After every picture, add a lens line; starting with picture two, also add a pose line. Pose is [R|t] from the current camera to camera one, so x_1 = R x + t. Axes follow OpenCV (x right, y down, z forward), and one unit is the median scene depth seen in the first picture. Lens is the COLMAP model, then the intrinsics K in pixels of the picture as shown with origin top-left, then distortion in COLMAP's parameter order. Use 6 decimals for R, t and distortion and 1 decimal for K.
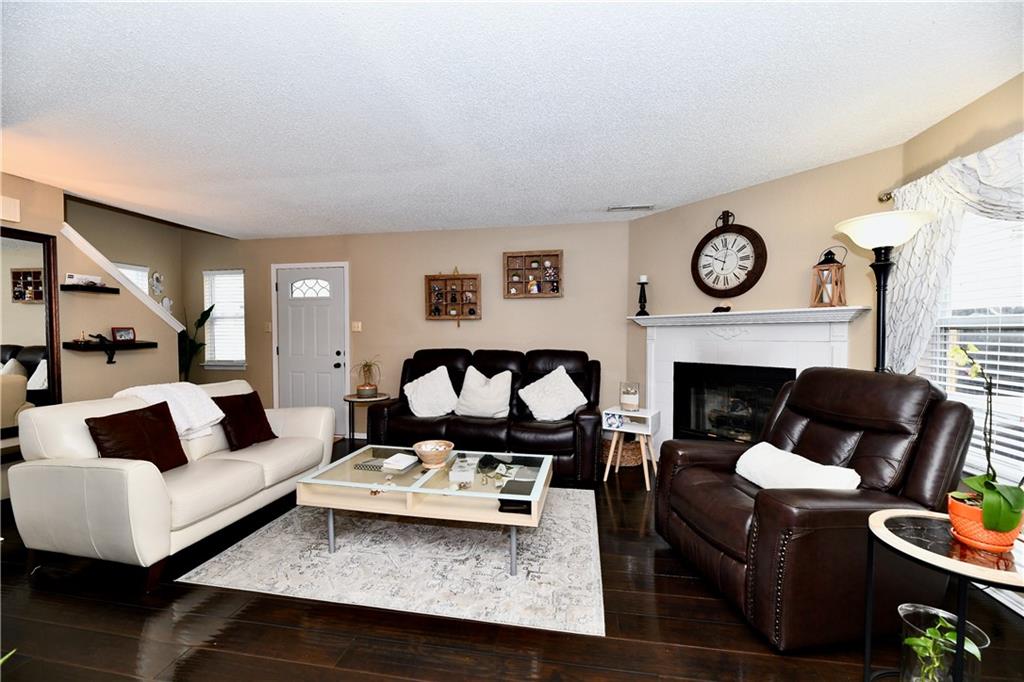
lens RADIAL K [[409.9, 0, 510.3], [0, 409.9, 344.4], [0, 0, 1]] dist [0.001760, -0.003835]
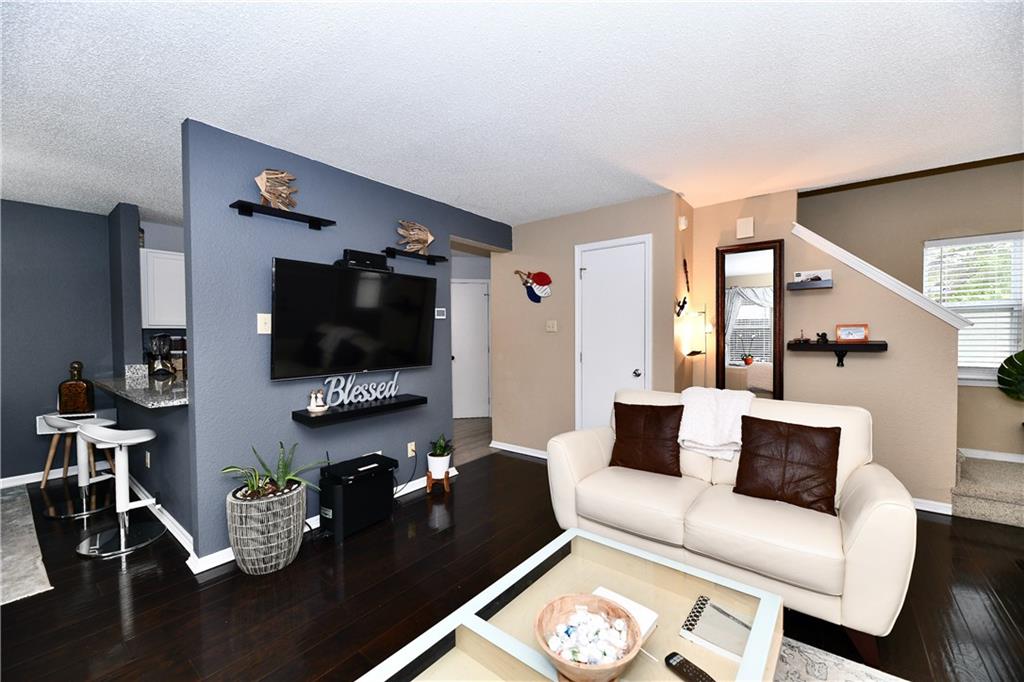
lens RADIAL K [[409.9, 0, 510.3], [0, 409.9, 344.4], [0, 0, 1]] dist [0.001760, -0.003835]
pose [[-0.468673, 0.027097, -0.882956, 0.113671], [-0.016126, 0.999100, 0.039221, -0.020410], [0.883225, 0.032620, -0.467814, 0.696349]]
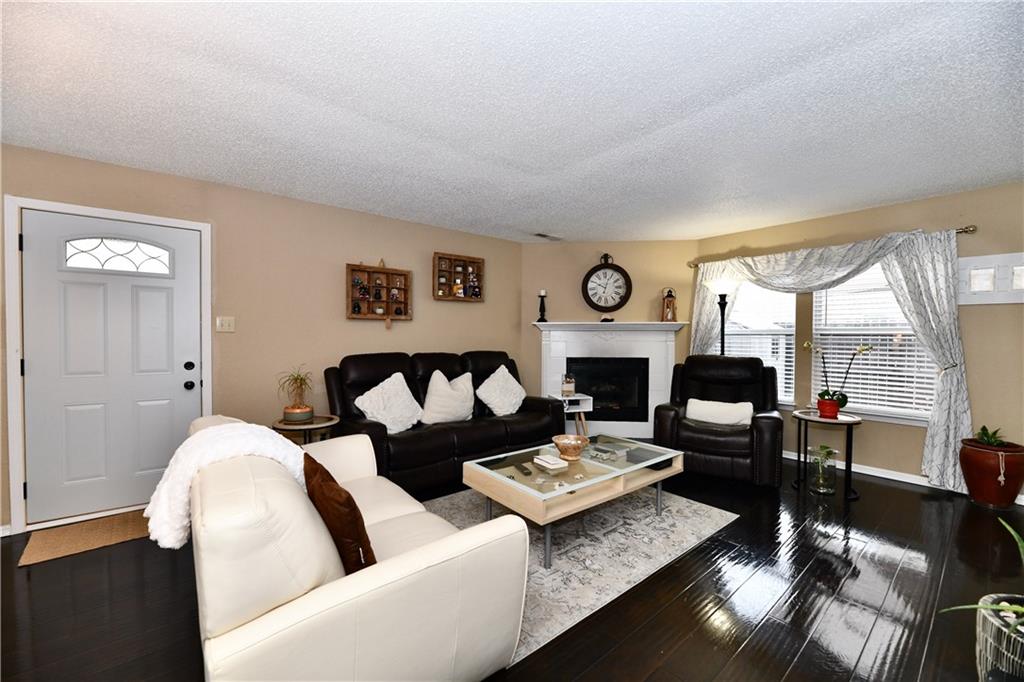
lens RADIAL K [[409.9, 0, 510.3], [0, 409.9, 344.4], [0, 0, 1]] dist [0.001760, -0.003835]
pose [[0.647265, -0.012248, 0.762167, -0.701421], [0.016311, 0.999865, 0.002216, -0.005985], [-0.762090, 0.010997, 0.647377, 0.262304]]
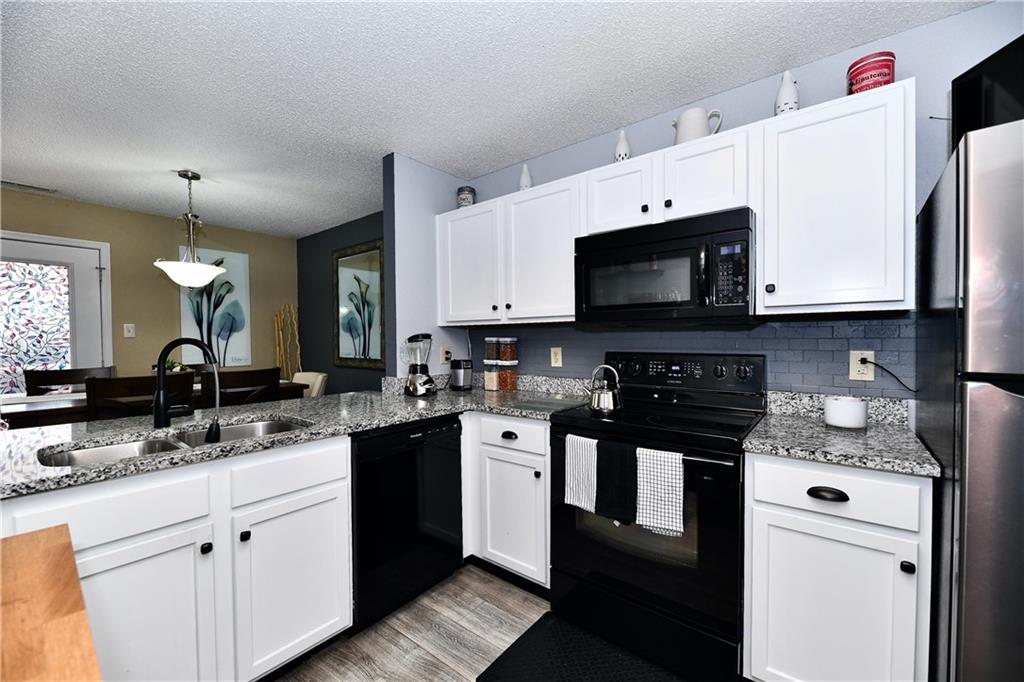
lens RADIAL K [[409.9, 0, 510.3], [0, 409.9, 344.4], [0, 0, 1]] dist [0.001760, -0.003835]
pose [[-0.876602, 0.000364, 0.481217, -0.763825], [0.020824, 0.999092, 0.037178, 0.000569], [-0.480766, 0.042611, -0.875813, 0.029113]]
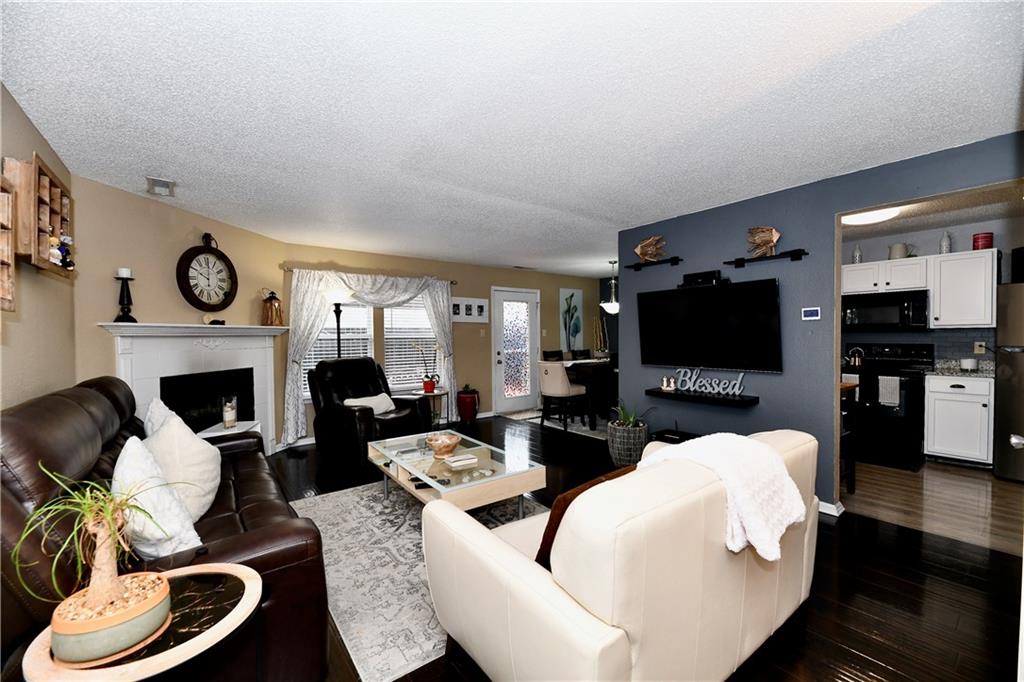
lens RADIAL K [[409.9, 0, 510.3], [0, 409.9, 344.4], [0, 0, 1]] dist [0.001760, -0.003835]
pose [[-0.734540, -0.005952, 0.678540, -0.702203], [0.028134, 0.998835, 0.039218, -0.038838], [-0.677982, 0.047897, -0.733516, 1.076948]]
